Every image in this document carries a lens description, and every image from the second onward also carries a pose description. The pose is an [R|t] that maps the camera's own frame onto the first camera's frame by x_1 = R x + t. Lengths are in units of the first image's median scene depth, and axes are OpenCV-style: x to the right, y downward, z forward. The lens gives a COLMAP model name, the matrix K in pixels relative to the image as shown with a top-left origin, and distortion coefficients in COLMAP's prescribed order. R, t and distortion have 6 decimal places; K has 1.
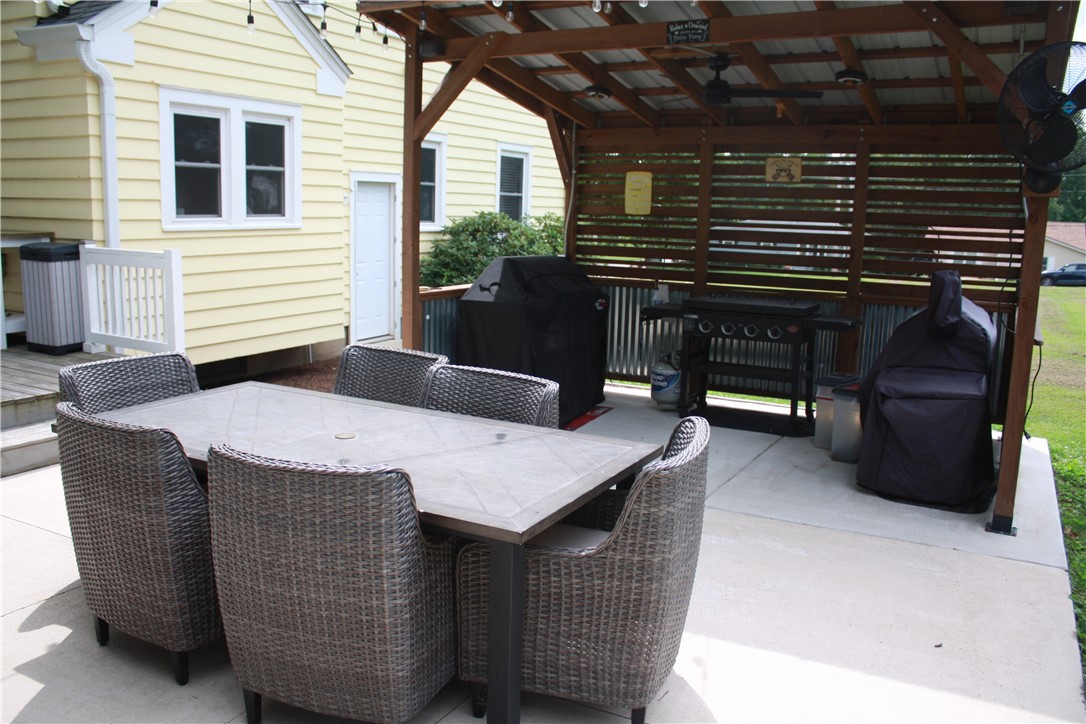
lens RADIAL K [[897.0, 0, 543.0], [0, 897.0, 362.0], [0, 0, 1]] dist [-0.147857, 0.120049]
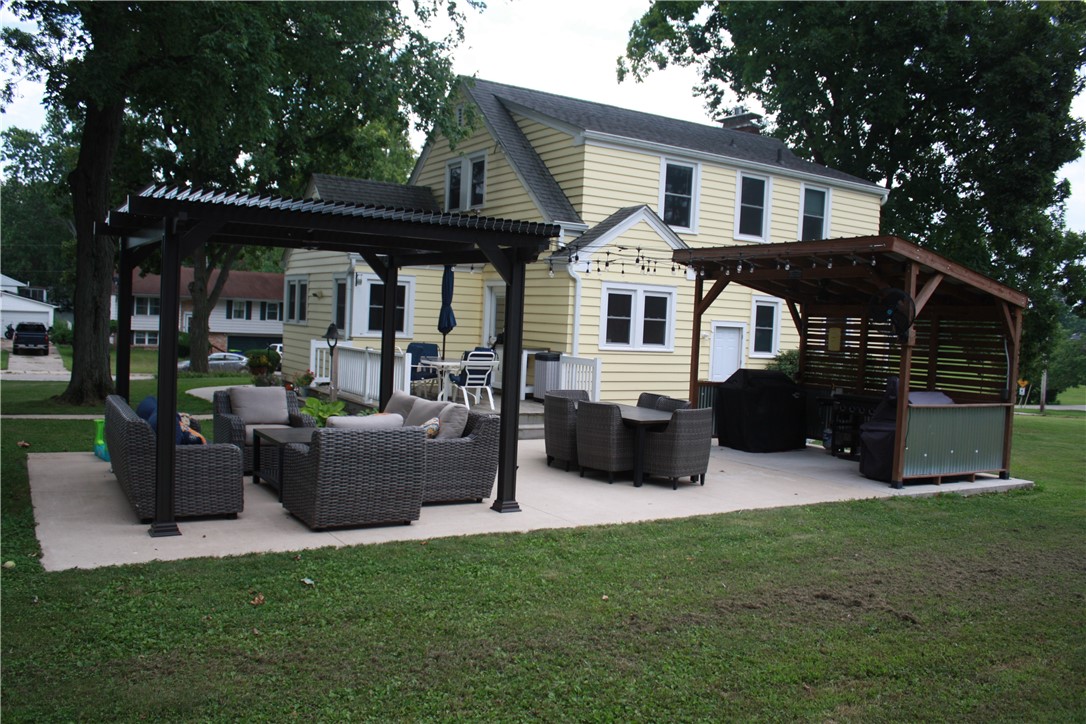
lens RADIAL K [[896.5, 0, 543.0], [0, 896.5, 362.0], [0, 0, 1]] dist [0.003809, 0.121216]
pose [[0.867363, 0.038057, -0.496219, 0.541336], [-0.109285, 0.987300, -0.115305, 0.147323], [0.485529, 0.154240, 0.860507, -0.947491]]
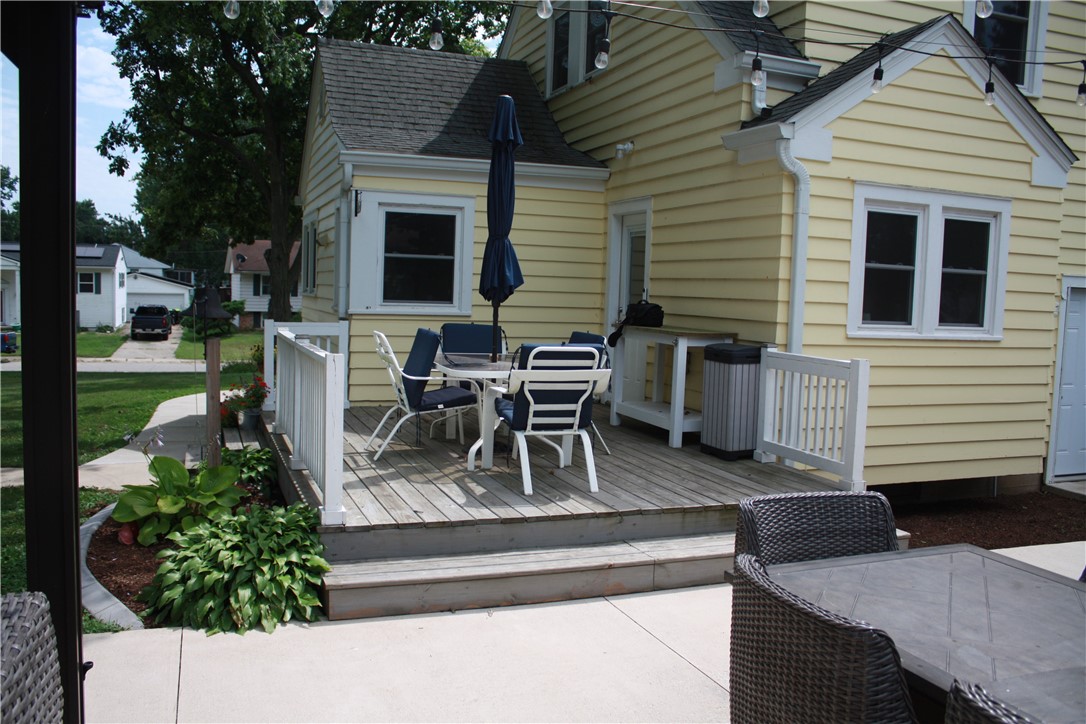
lens RADIAL K [[897.0, 0, 543.0], [0, 897.0, 362.0], [0, 0, 1]] dist [-0.147857, 0.120049]
pose [[0.755212, 0.050721, -0.653515, -0.074932], [-0.126946, 0.989443, -0.069907, -0.020555], [0.643070, 0.135756, 0.753678, 0.107569]]
